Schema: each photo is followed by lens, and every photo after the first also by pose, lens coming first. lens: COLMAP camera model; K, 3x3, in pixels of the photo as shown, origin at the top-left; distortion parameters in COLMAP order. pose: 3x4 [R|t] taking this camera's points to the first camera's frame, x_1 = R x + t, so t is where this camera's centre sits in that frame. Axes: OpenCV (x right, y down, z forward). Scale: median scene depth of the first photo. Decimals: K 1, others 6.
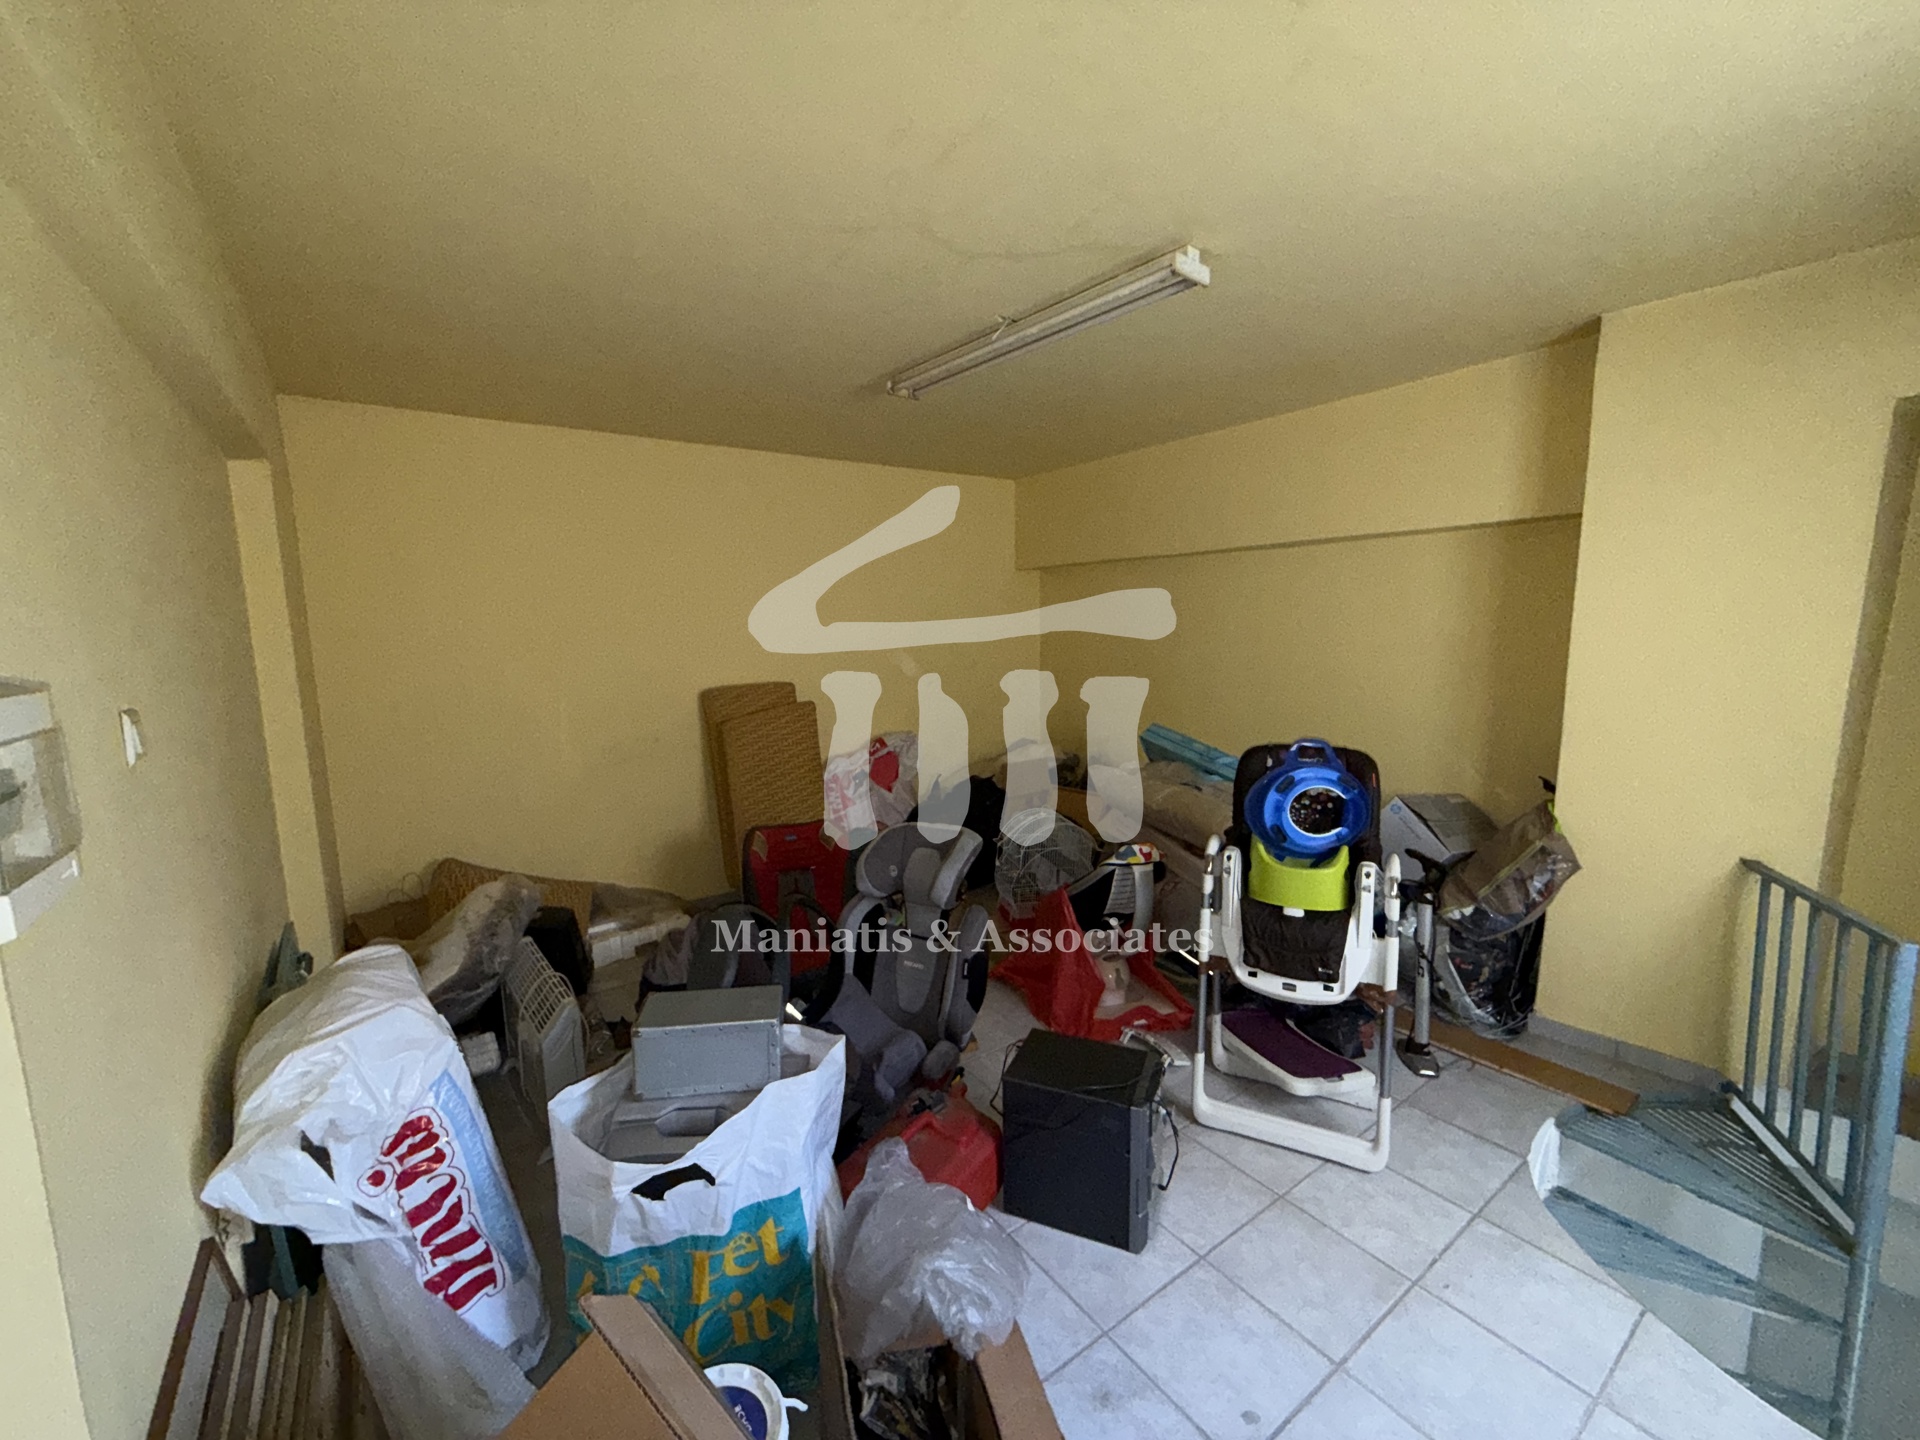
lens RADIAL K [[762.3, 0, 953.8], [0, 762.3, 720.0], [0, 0, 1]] dist [0.000505, -0.000223]
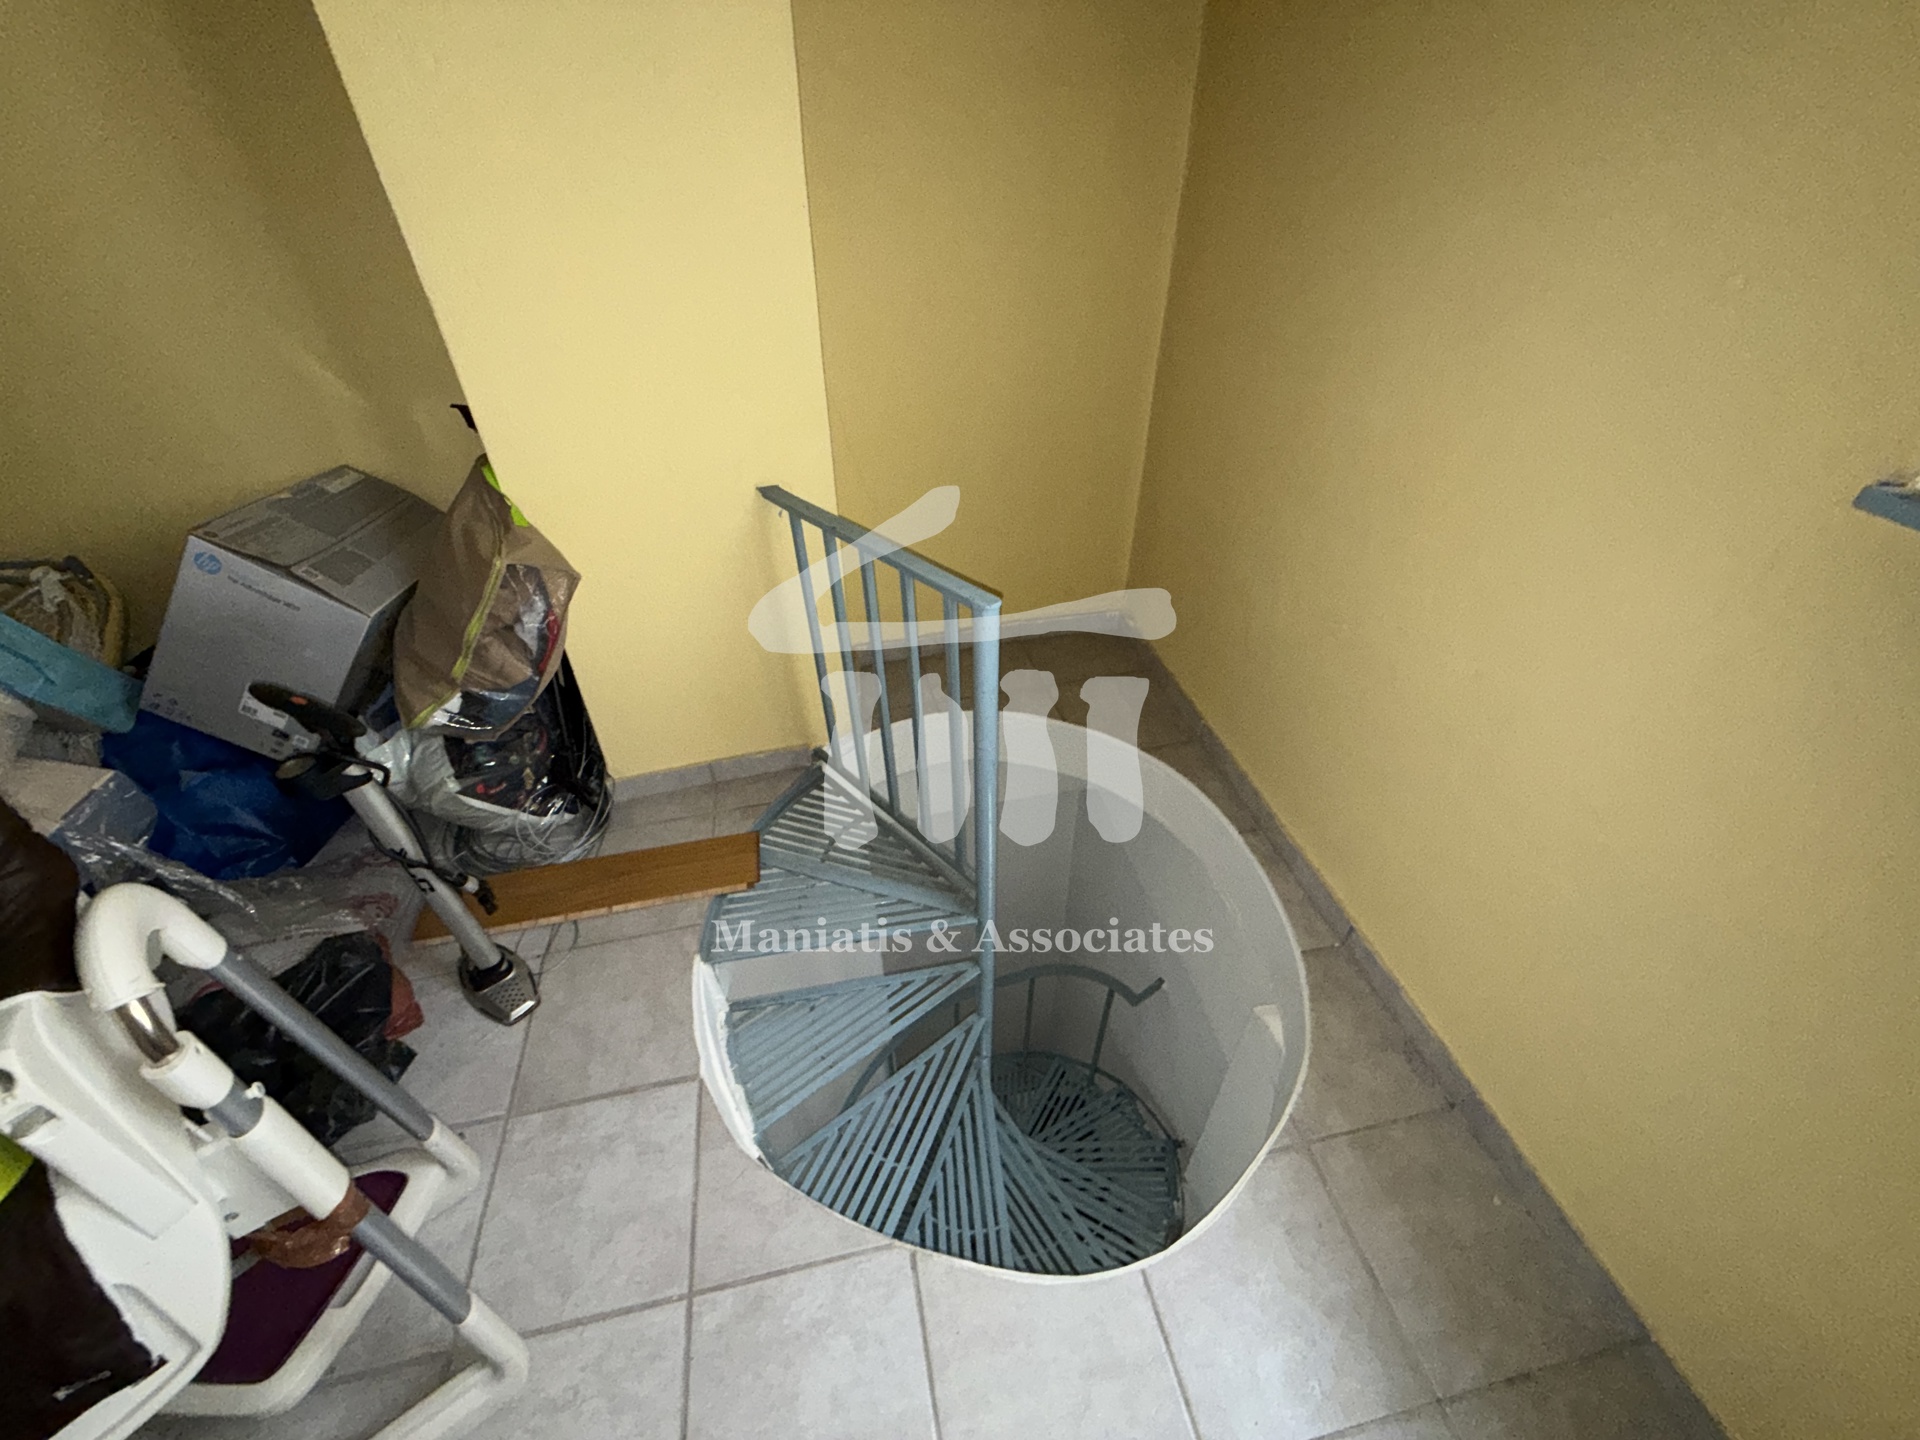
lens RADIAL K [[762.3, 0, 953.8], [0, 762.3, 720.0], [0, 0, 1]] dist [0.000505, -0.000223]
pose [[0.398298, -0.565590, 0.722127, 0.442558], [0.122069, 0.812949, 0.569397, -0.010900], [-0.909098, -0.138640, 0.392837, 0.484928]]
